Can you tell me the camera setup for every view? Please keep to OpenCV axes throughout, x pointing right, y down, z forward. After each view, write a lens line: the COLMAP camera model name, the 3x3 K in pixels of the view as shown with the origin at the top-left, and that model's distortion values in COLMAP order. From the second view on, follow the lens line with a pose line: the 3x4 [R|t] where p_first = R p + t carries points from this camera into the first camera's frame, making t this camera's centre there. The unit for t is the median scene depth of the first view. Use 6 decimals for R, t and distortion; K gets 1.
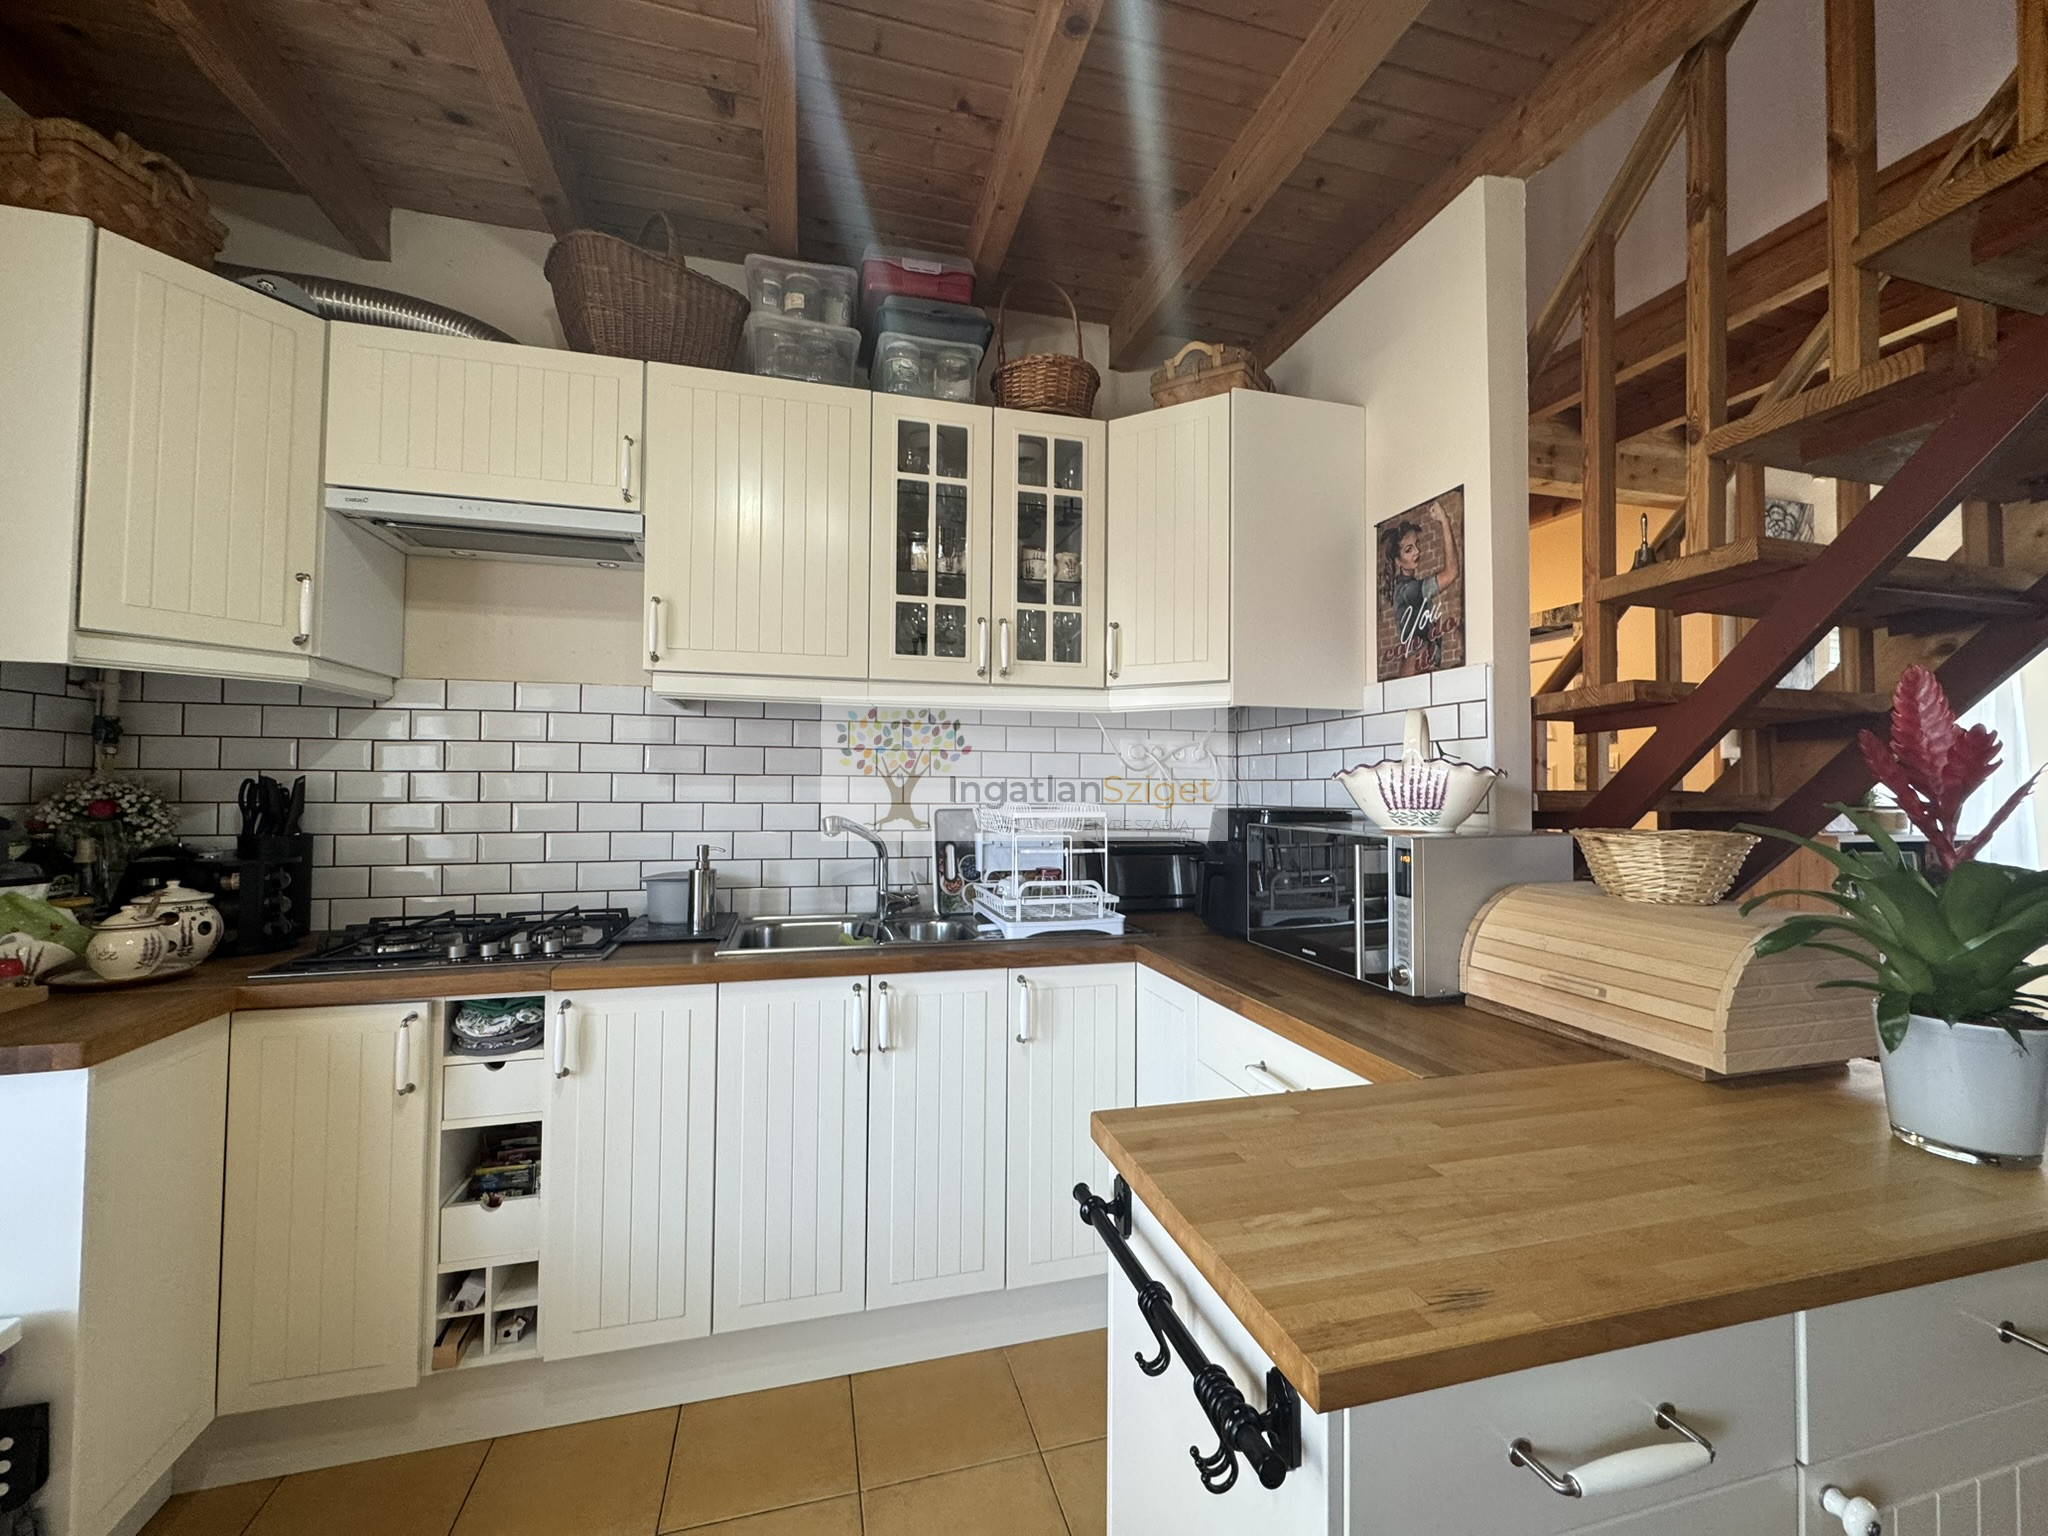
lens RADIAL K [[816.0, 0, 1019.7], [0, 816.0, 767.9], [0, 0, 1]] dist [-0.004390, 0.001336]
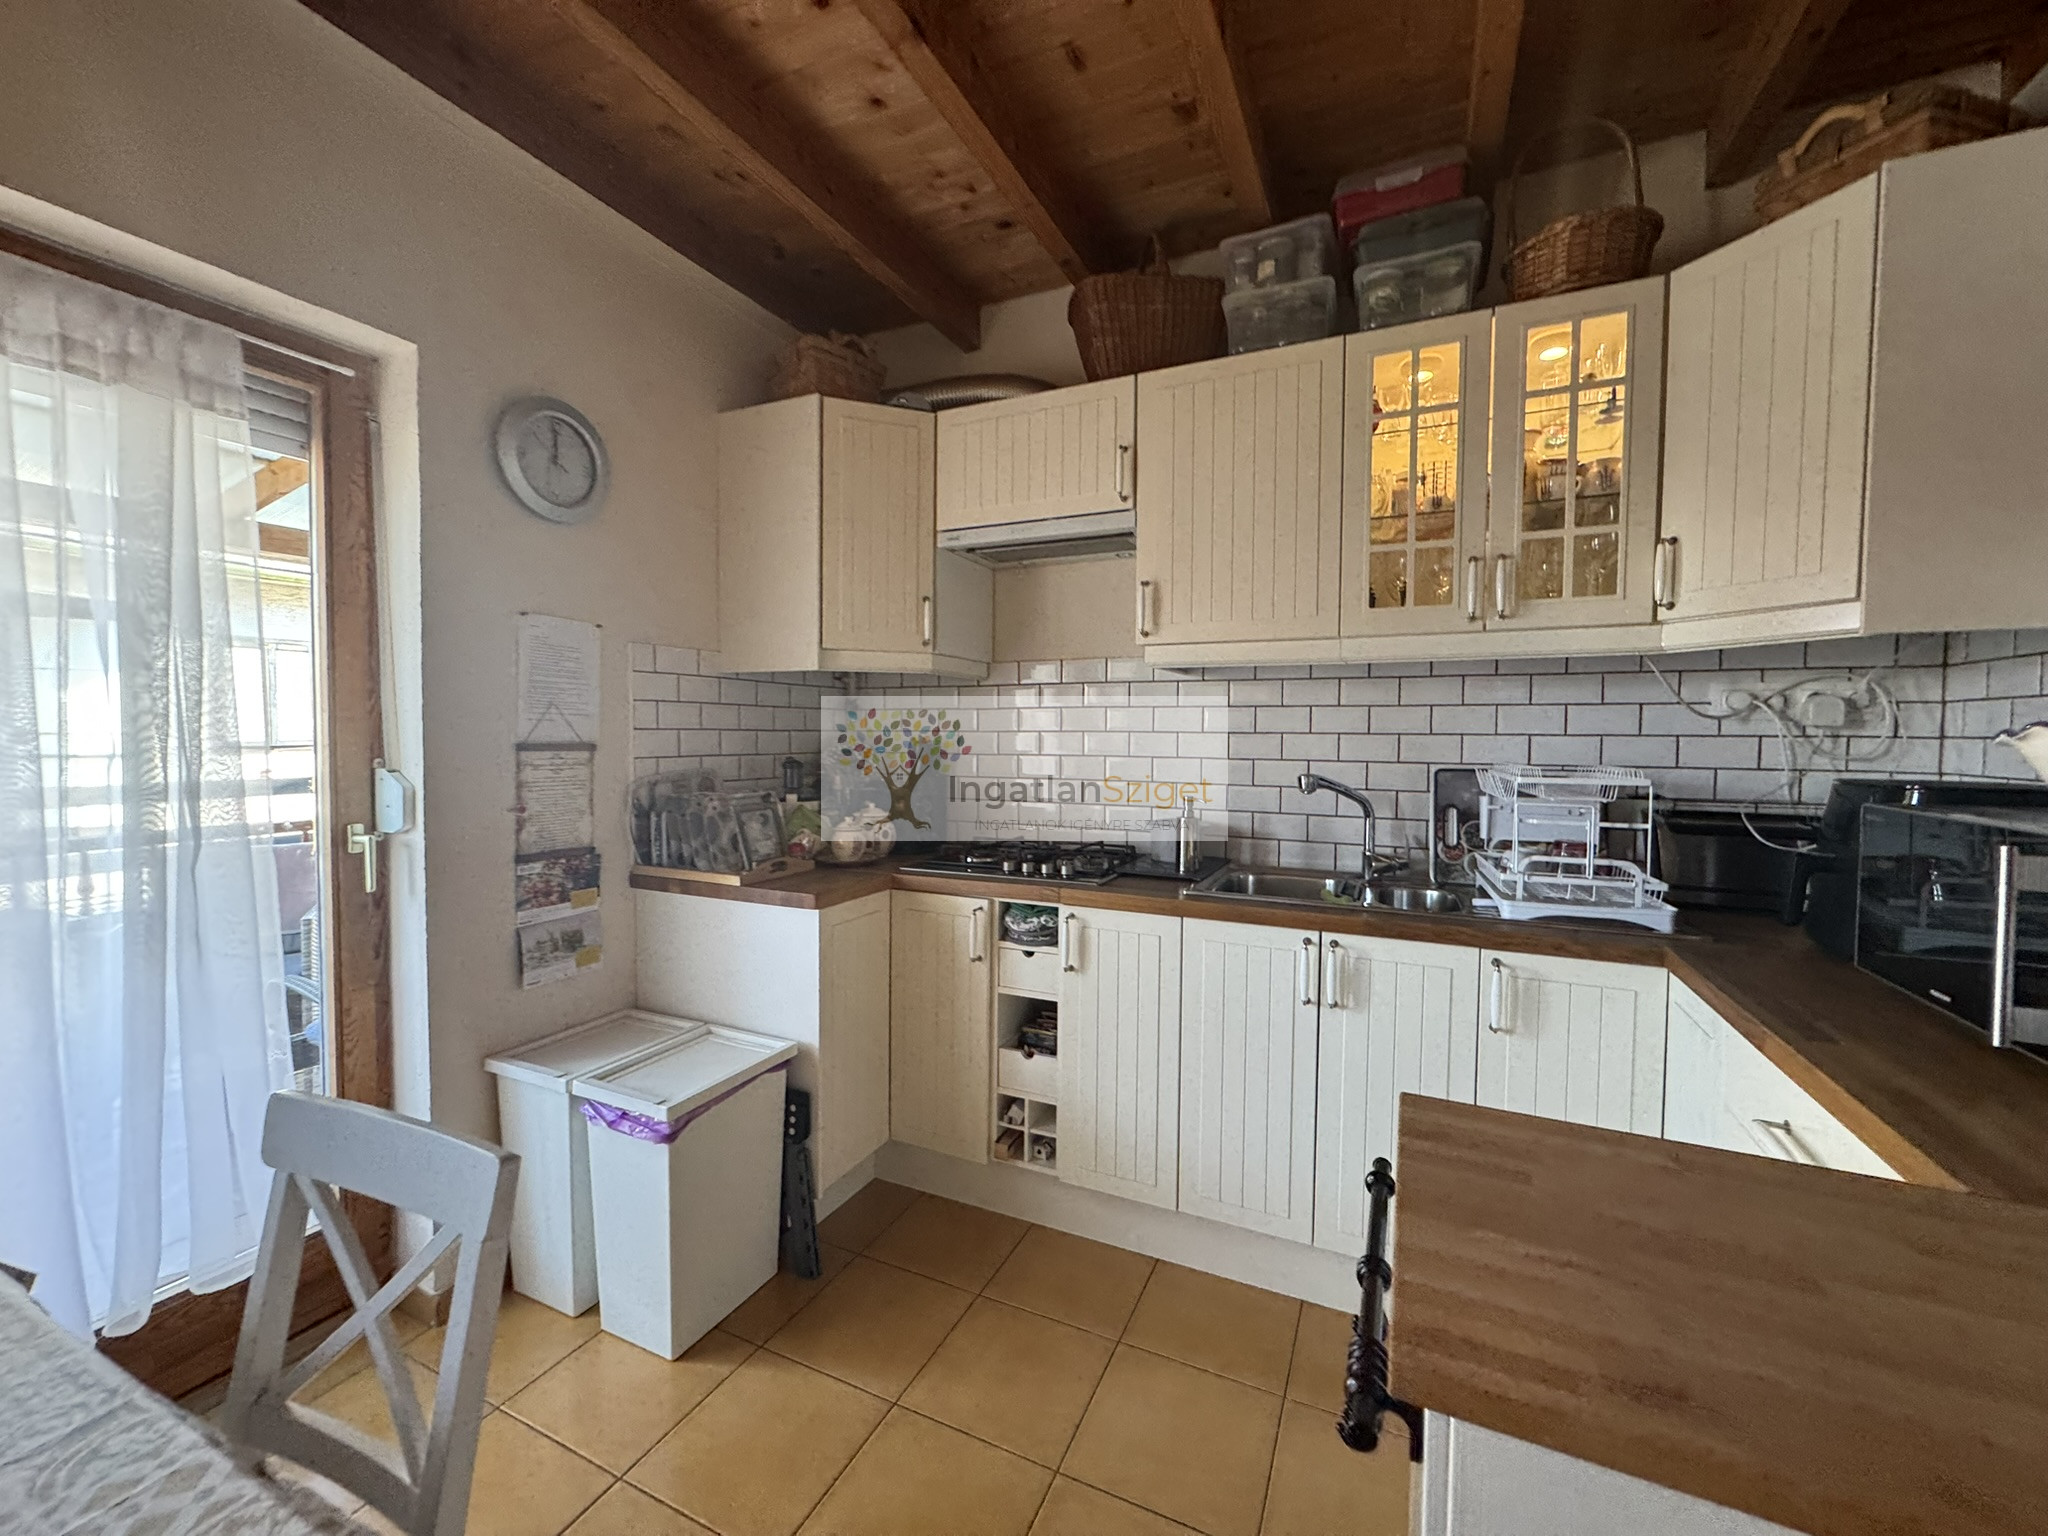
lens RADIAL K [[816.0, 0, 1028.3], [0, 816.0, 767.5], [0, 0, 1]] dist [-0.004390, 0.001336]
pose [[0.763535, 0.024965, -0.645283, 0.179920], [0.014560, 0.998333, 0.055852, -0.012148], [0.645602, -0.052040, 0.761899, -0.003345]]
